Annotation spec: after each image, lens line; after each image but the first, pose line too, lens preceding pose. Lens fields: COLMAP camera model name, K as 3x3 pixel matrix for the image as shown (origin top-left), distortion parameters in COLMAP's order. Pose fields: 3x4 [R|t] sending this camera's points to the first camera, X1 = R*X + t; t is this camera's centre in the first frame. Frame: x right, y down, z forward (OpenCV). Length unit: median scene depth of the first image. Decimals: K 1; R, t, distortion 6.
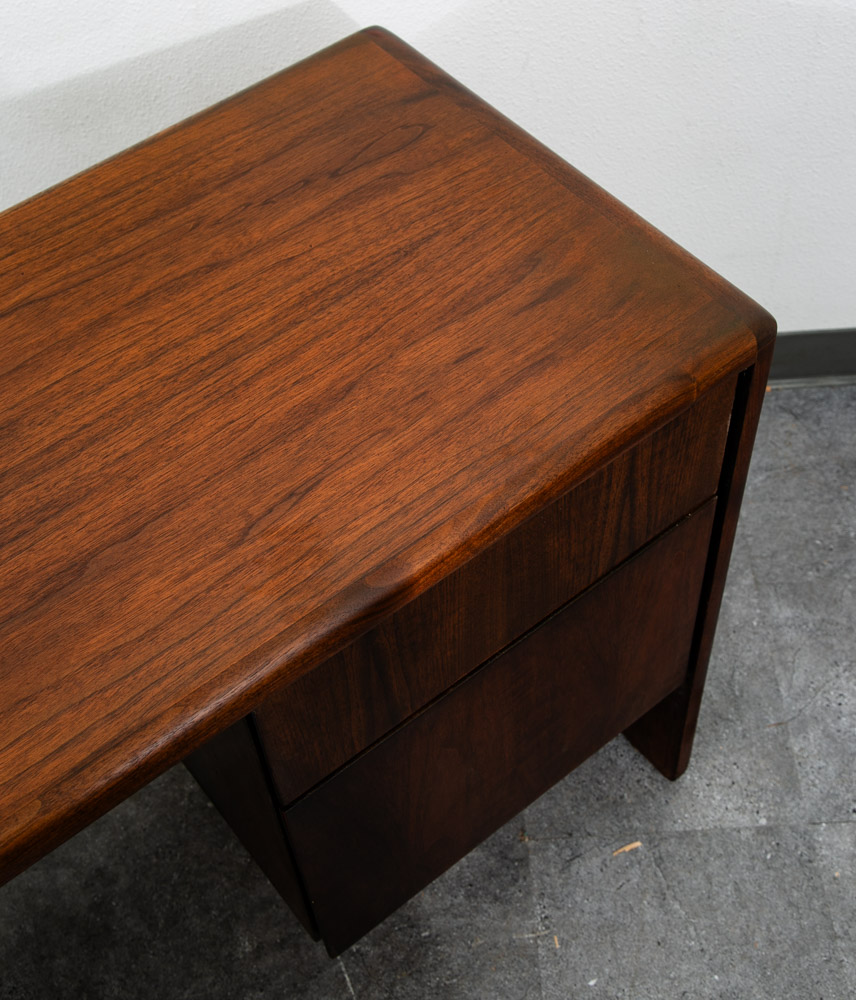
lens RADIAL K [[1312.7, 0, 458.5], [0, 1312.7, 340.3], [0, 0, 1]] dist [0.022173, 0.000000]
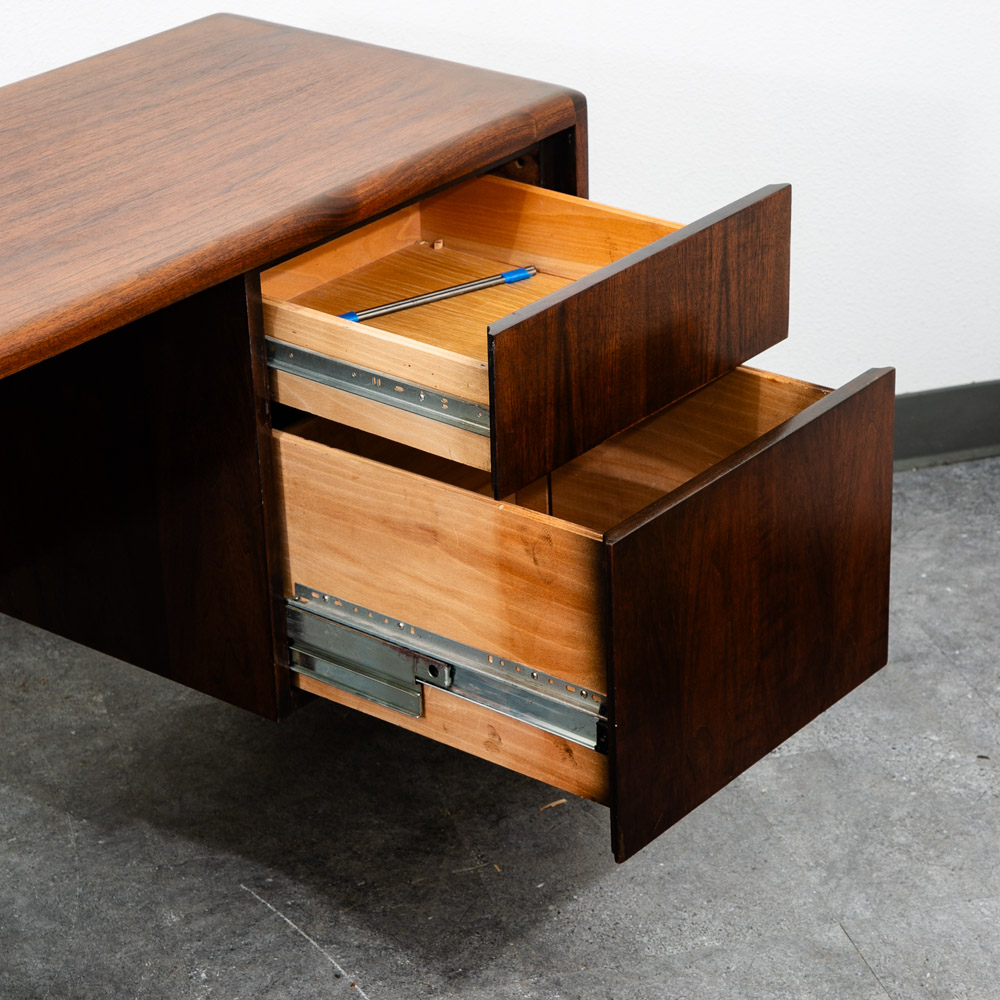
lens RADIAL K [[2827.0, 0, 500.3], [0, 2827.0, 500.8], [0, 0, 1]] dist [0.164027, 0.000000]
pose [[0.973974, -0.079856, 0.212129, -0.421841], [0.164312, 0.893417, -0.418100, 1.338732], [-0.156132, 0.442074, 0.883286, -1.169958]]
